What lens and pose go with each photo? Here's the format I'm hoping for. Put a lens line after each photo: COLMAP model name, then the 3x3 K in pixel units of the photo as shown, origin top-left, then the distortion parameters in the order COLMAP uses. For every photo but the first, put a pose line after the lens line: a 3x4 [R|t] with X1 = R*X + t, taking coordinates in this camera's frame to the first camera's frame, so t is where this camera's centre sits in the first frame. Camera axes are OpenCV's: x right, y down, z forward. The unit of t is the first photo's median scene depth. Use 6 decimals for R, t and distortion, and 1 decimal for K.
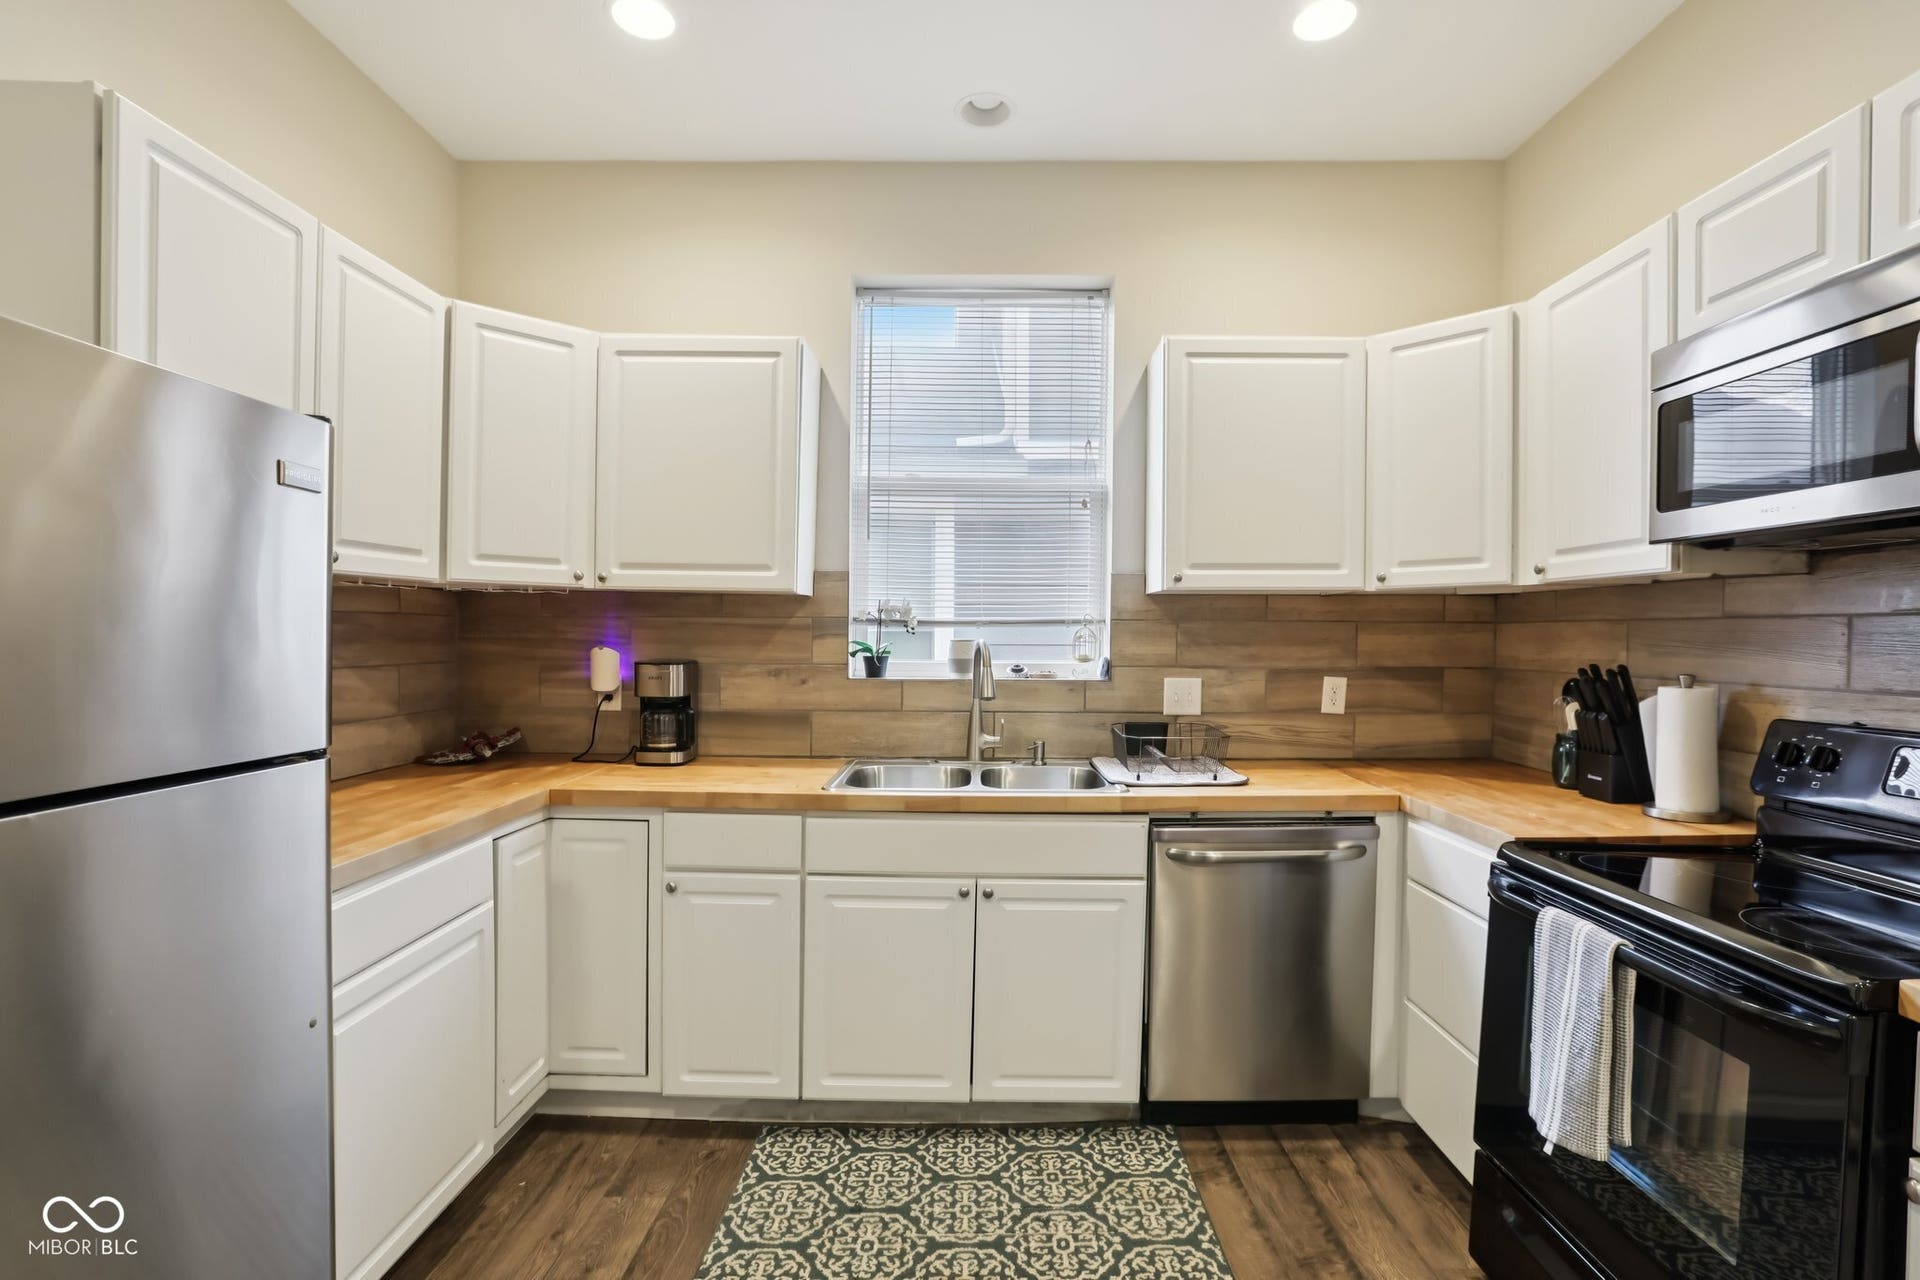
lens RADIAL K [[874.1, 0, 984.2], [0, 874.1, 638.2], [0, 0, 1]] dist [-0.049995, 0.019117]
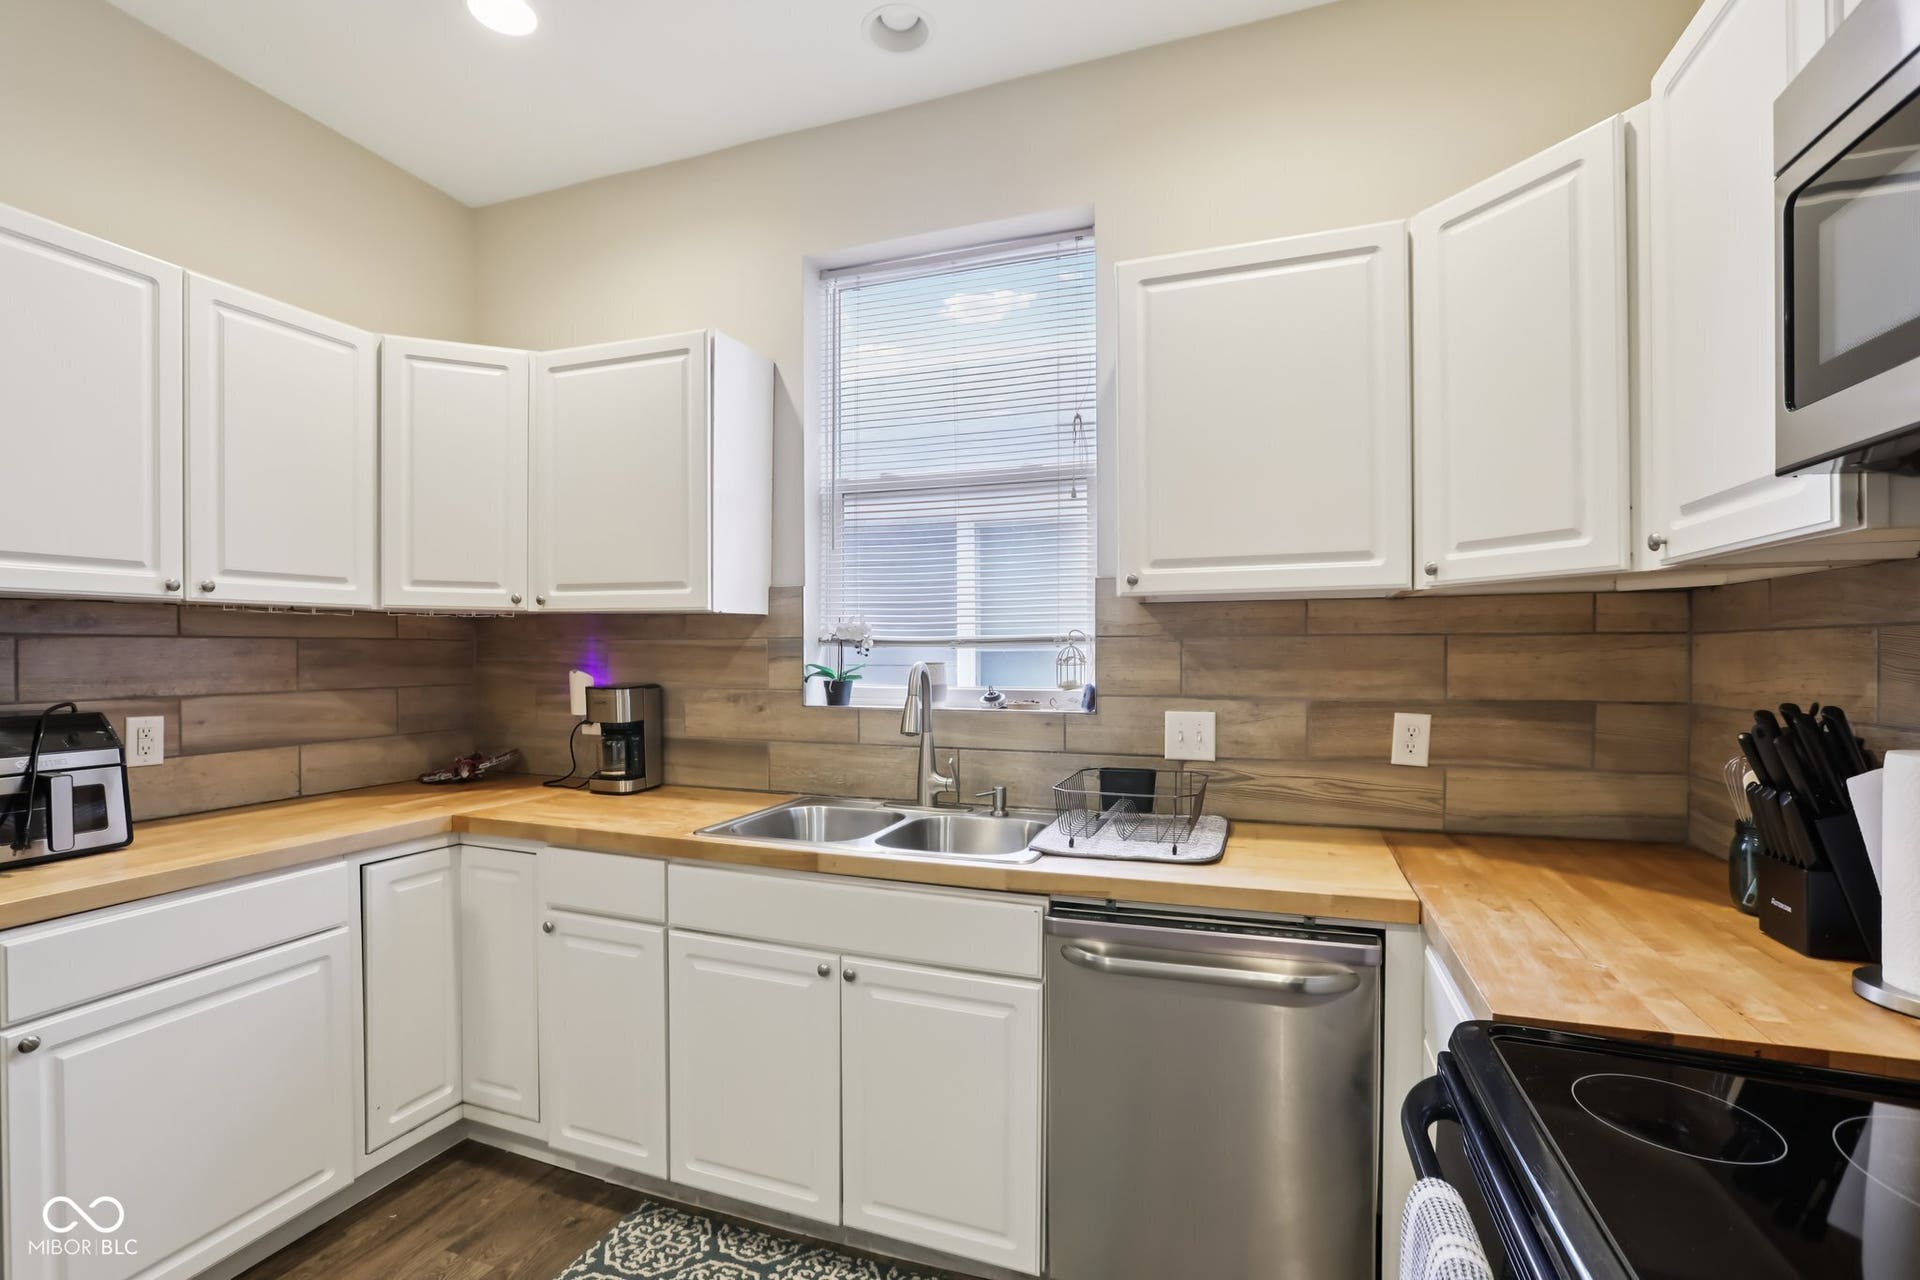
lens RADIAL K [[874.1, 0, 957.7], [0, 874.1, 651.1], [0, 0, 1]] dist [-0.049995, 0.019117]
pose [[0.938803, -0.007069, -0.344381, 0.373396], [0.004335, 0.999953, -0.008708, -0.002020], [0.344426, 0.006682, 0.938790, 0.268193]]
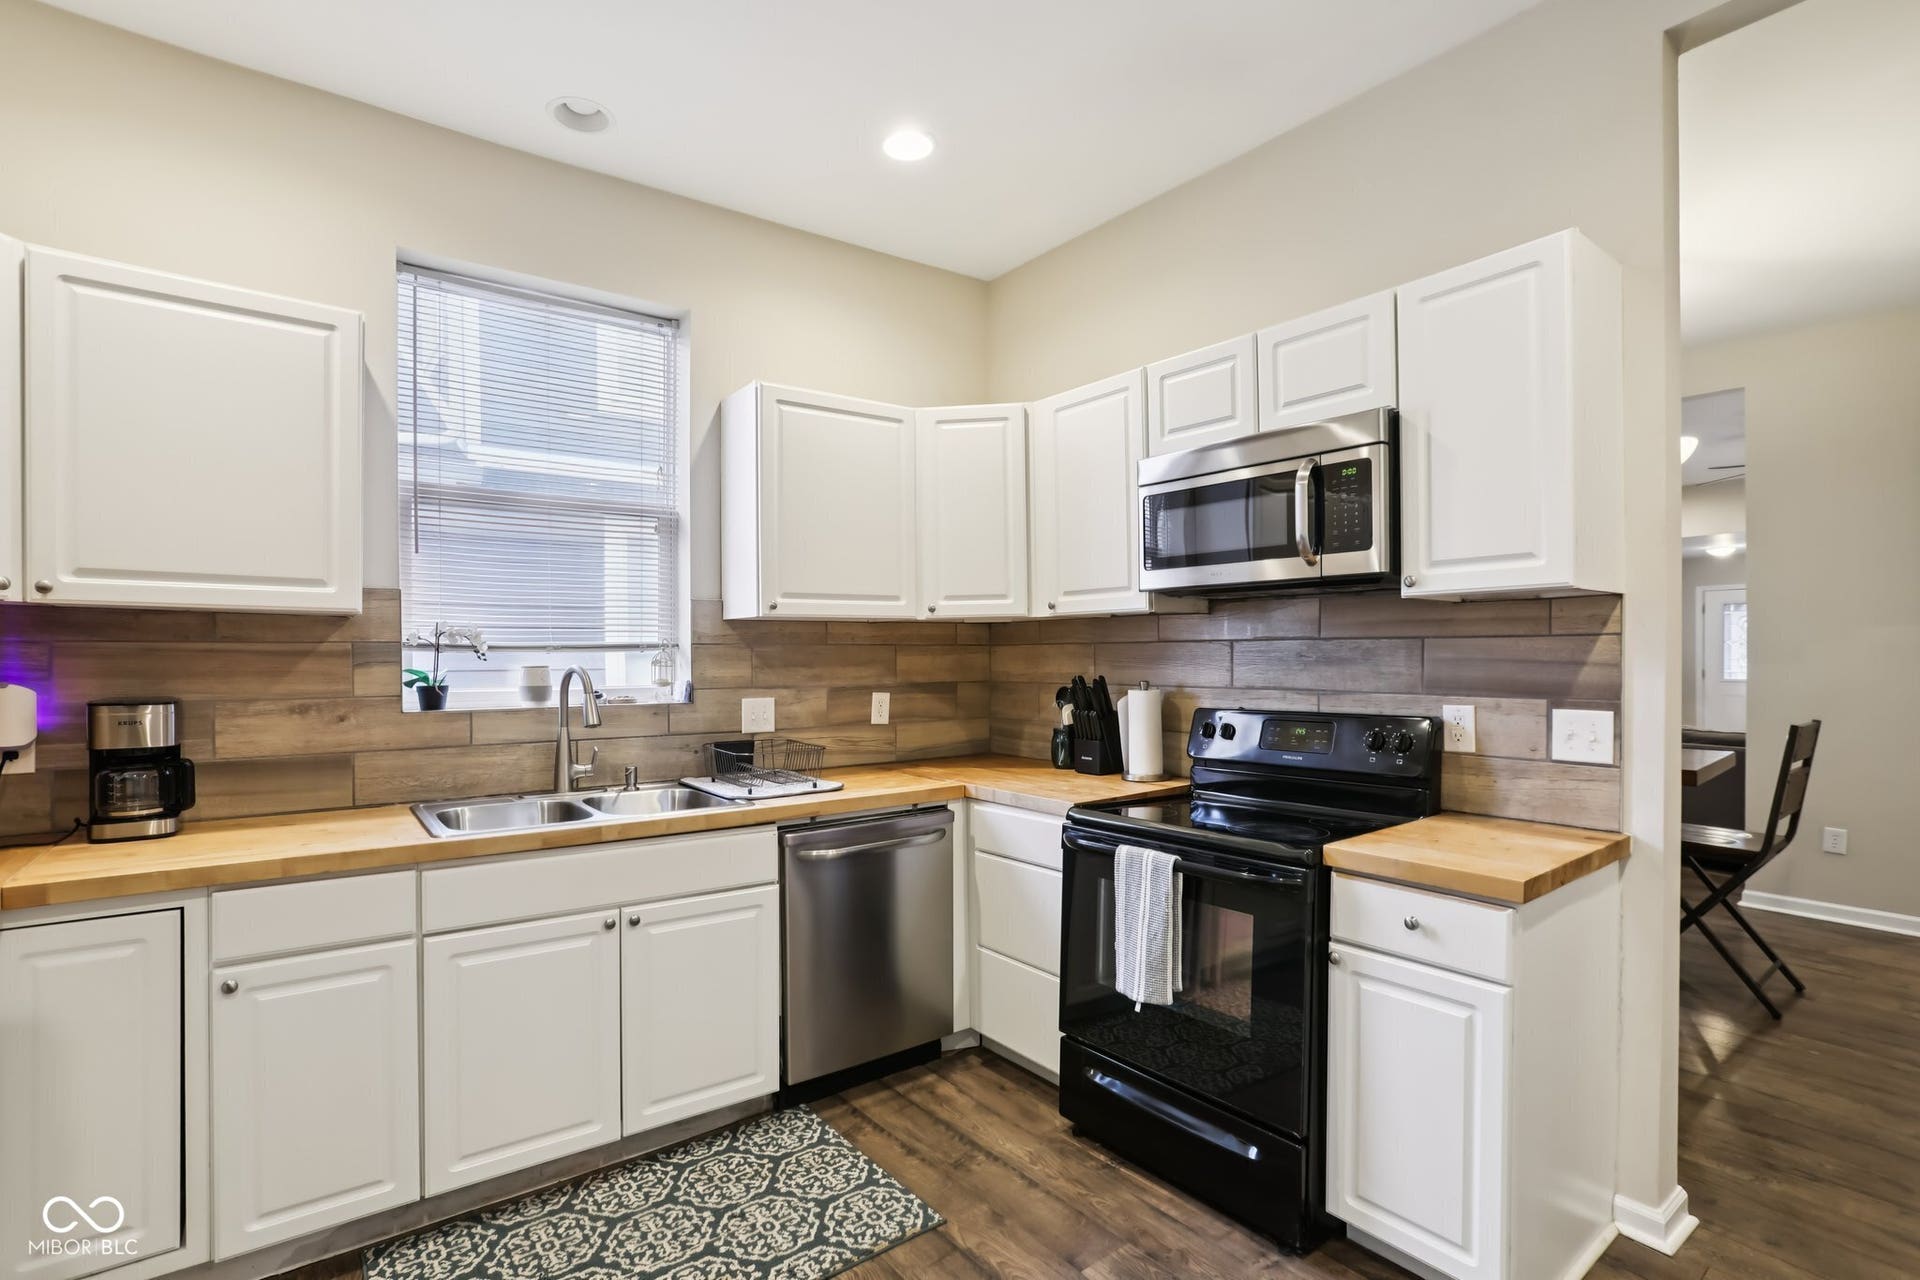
lens RADIAL K [[874.1, 0, 946.9], [0, 874.1, 651.2], [0, 0, 1]] dist [-0.049995, 0.019117]
pose [[0.809313, -0.006796, 0.587338, -0.271737], [0.013607, 0.999882, -0.007180, -0.001720], [-0.587220, 0.013803, 0.809310, -0.007535]]
